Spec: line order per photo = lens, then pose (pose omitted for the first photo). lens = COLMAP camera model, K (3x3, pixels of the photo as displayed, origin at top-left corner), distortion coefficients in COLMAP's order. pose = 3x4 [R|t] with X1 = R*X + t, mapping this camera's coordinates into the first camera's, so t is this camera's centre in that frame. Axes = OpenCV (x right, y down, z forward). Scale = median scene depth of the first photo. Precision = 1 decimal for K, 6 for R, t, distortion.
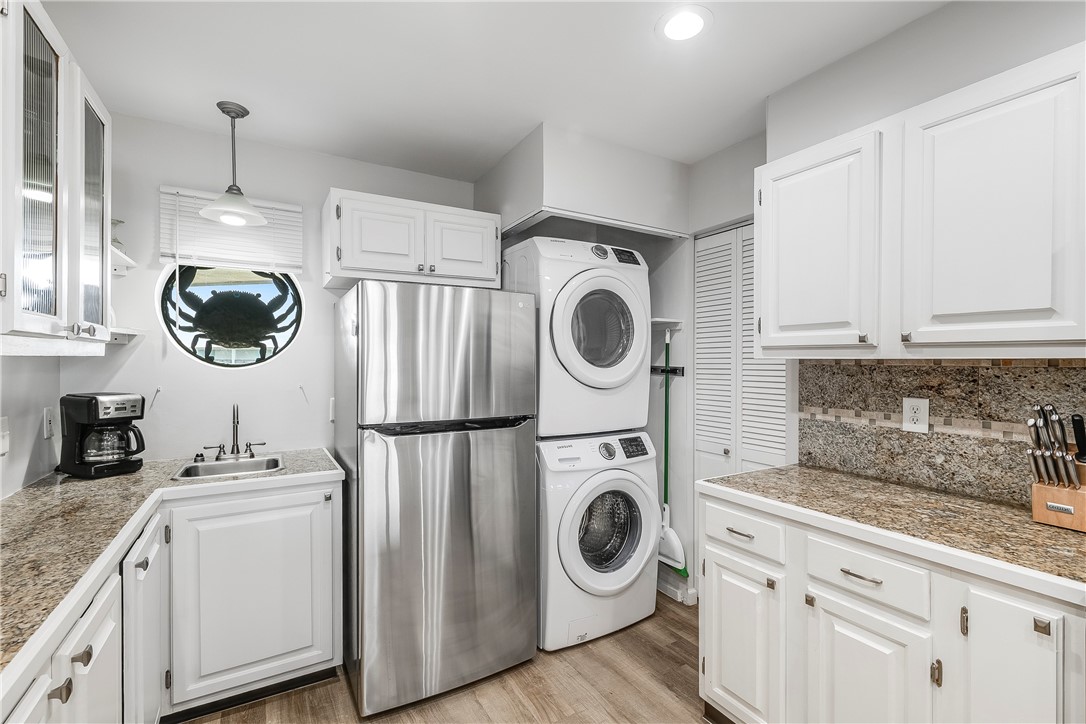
lens RADIAL K [[483.1, 0, 547.9], [0, 483.1, 361.5], [0, 0, 1]] dist [-0.000724, -0.000337]
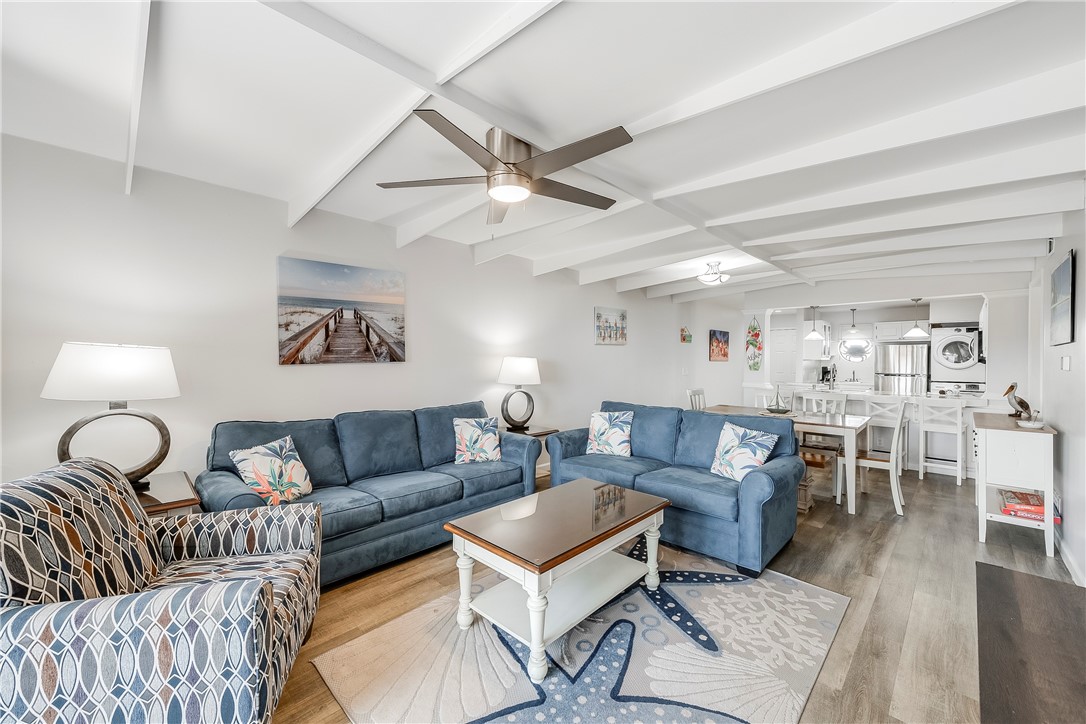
lens RADIAL K [[425.6, 0, 538.8], [0, 425.6, 362.7], [0, 0, 1]] dist [0.004363, 0.000270]
pose [[0.249974, 0.007984, -0.968220, 2.741464], [-0.011025, 0.999925, 0.005399, 0.029219], [0.968190, 0.009325, 0.250043, -3.159682]]
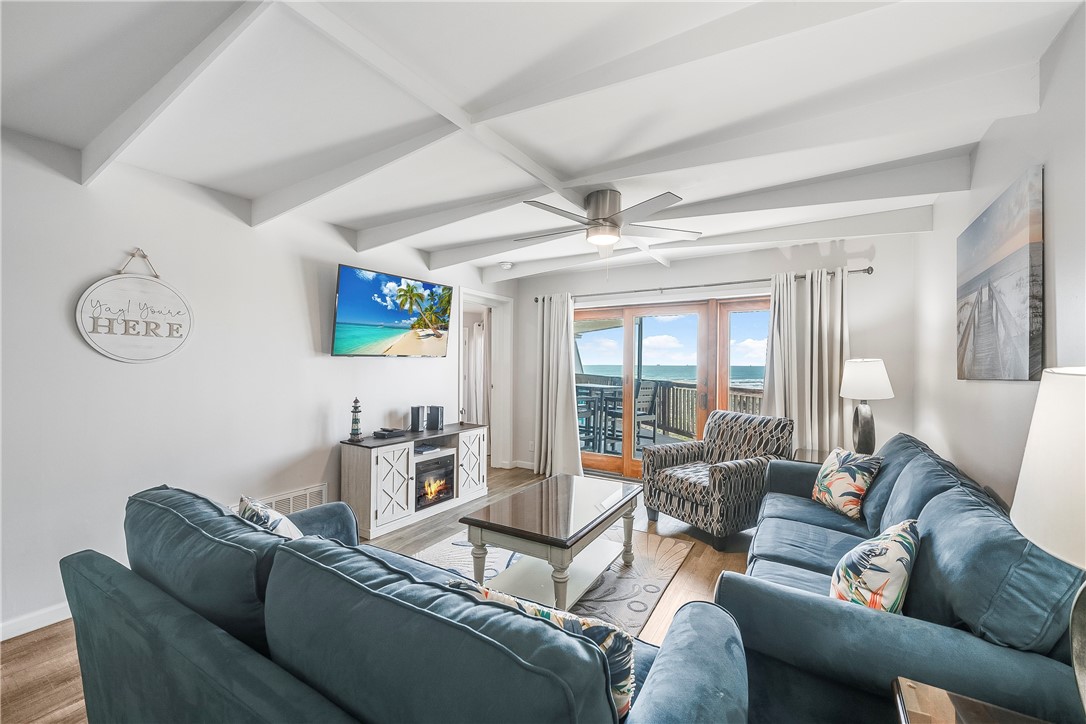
lens RADIAL K [[426.9, 0, 539.4], [0, 426.9, 365.9], [0, 0, 1]] dist [0.002311, -0.000573]
pose [[-0.453250, -0.013156, 0.891286, 0.584755], [-0.005182, 0.999913, 0.012124, 0.011689], [-0.891368, 0.000877, -0.453279, -2.173649]]
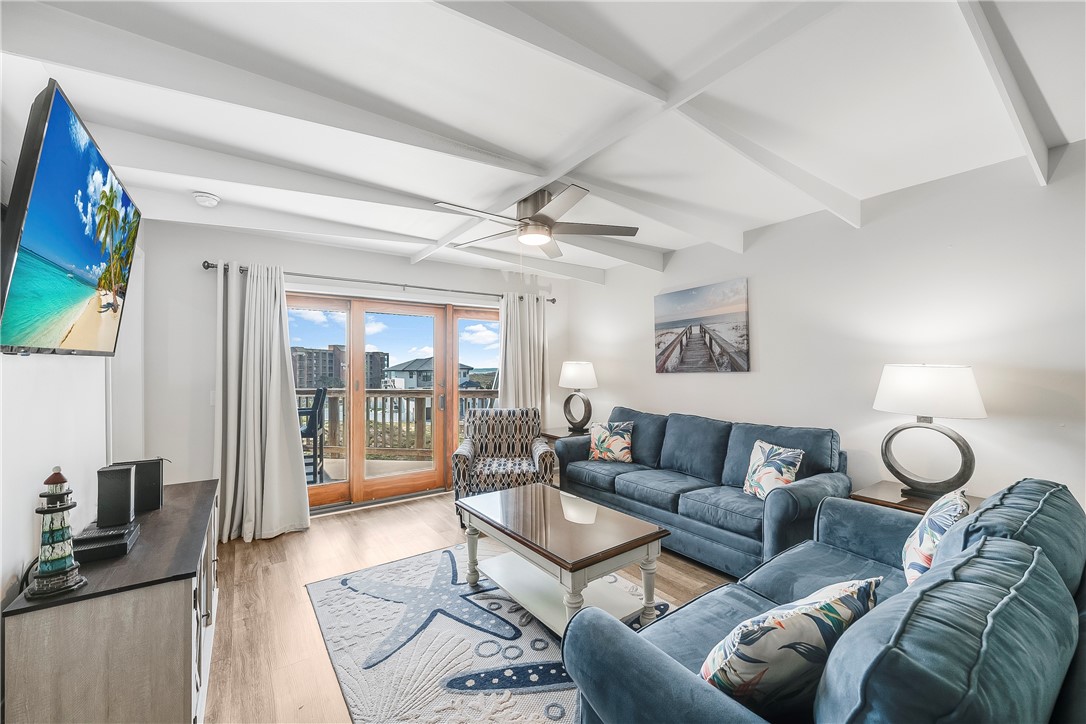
lens RADIAL K [[426.9, 0, 541.8], [0, 426.9, 365.0], [0, 0, 1]] dist [0.002311, -0.000573]
pose [[-0.997025, -0.002122, -0.077055, 1.796801], [-0.002211, 0.999997, 0.001063, 0.014850], [0.077053, 0.001230, -0.997026, -1.638233]]
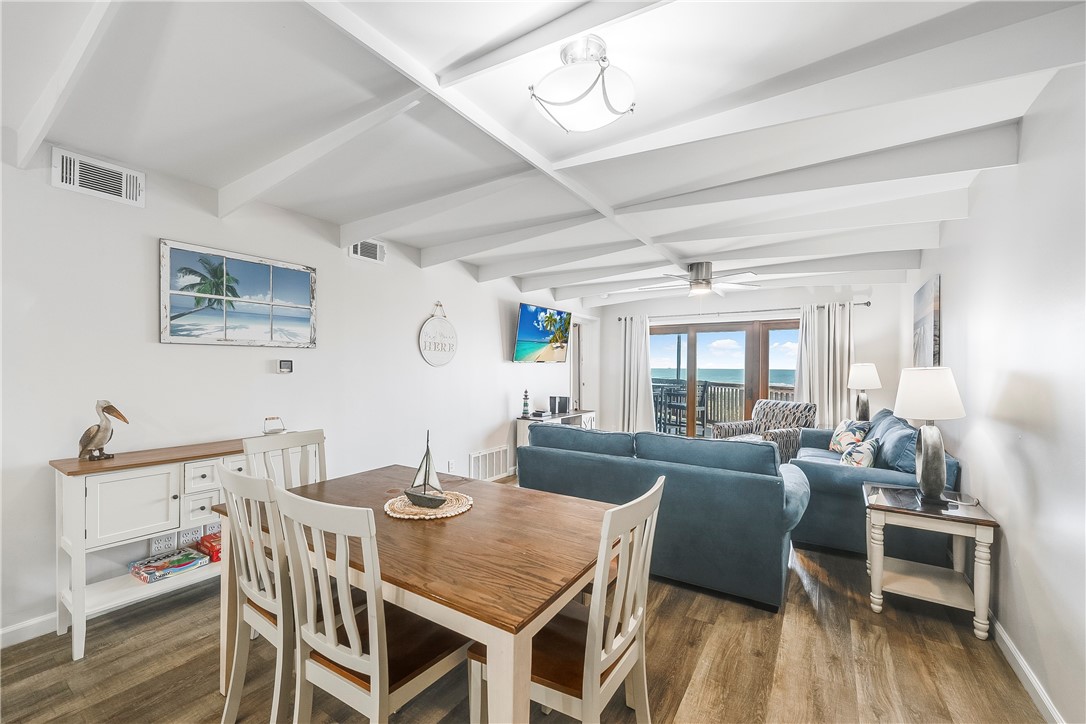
lens RADIAL K [[426.9, 0, 542.7], [0, 426.9, 370.6], [0, 0, 1]] dist [0.002311, -0.000573]
pose [[-0.437653, -0.015913, 0.899003, 0.058485], [-0.003655, 0.999867, 0.015919, 0.007280], [-0.899137, 0.003681, -0.437653, -1.249941]]
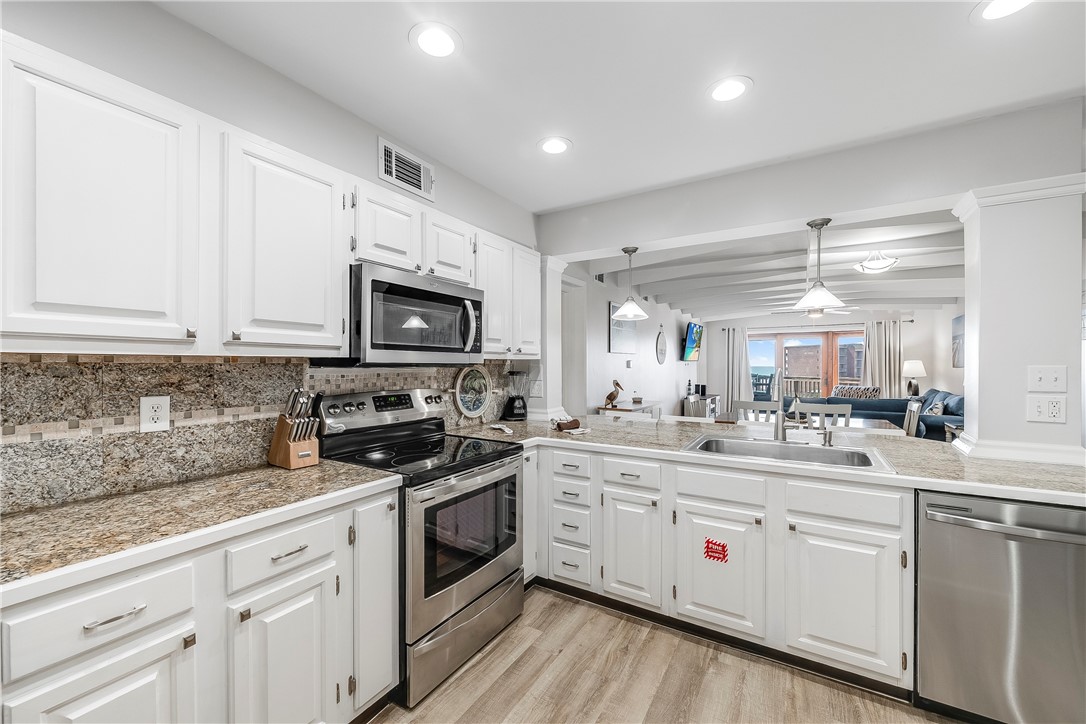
lens RADIAL K [[426.9, 0, 539.0], [0, 426.9, 364.7], [0, 0, 1]] dist [0.002311, -0.000573]
pose [[-0.464401, -0.002786, 0.885620, -0.359985], [0.002480, 0.999987, 0.004447, 0.010241], [-0.885621, 0.004261, -0.464388, 0.715211]]
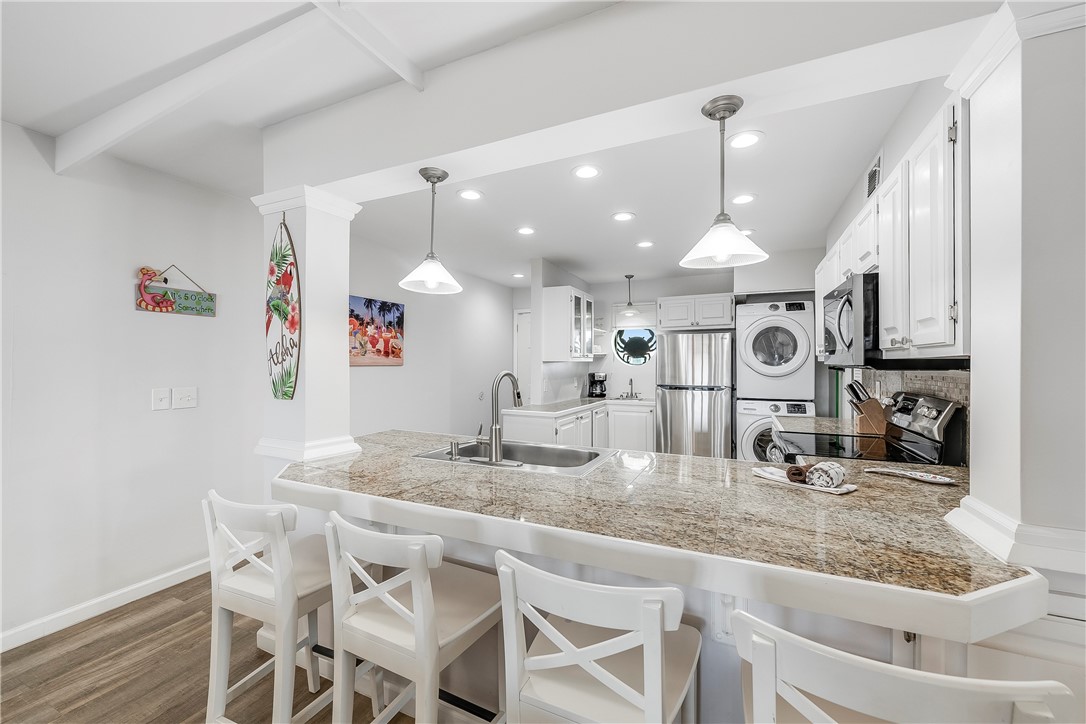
lens RADIAL K [[426.9, 0, 546.9], [0, 426.9, 359.6], [0, 0, 1]] dist [0.002311, -0.000573]
pose [[0.570810, -0.008117, -0.821042, 1.172803], [-0.002621, 0.999928, -0.011708, 0.010732], [0.821078, 0.008835, 0.570748, -0.870174]]
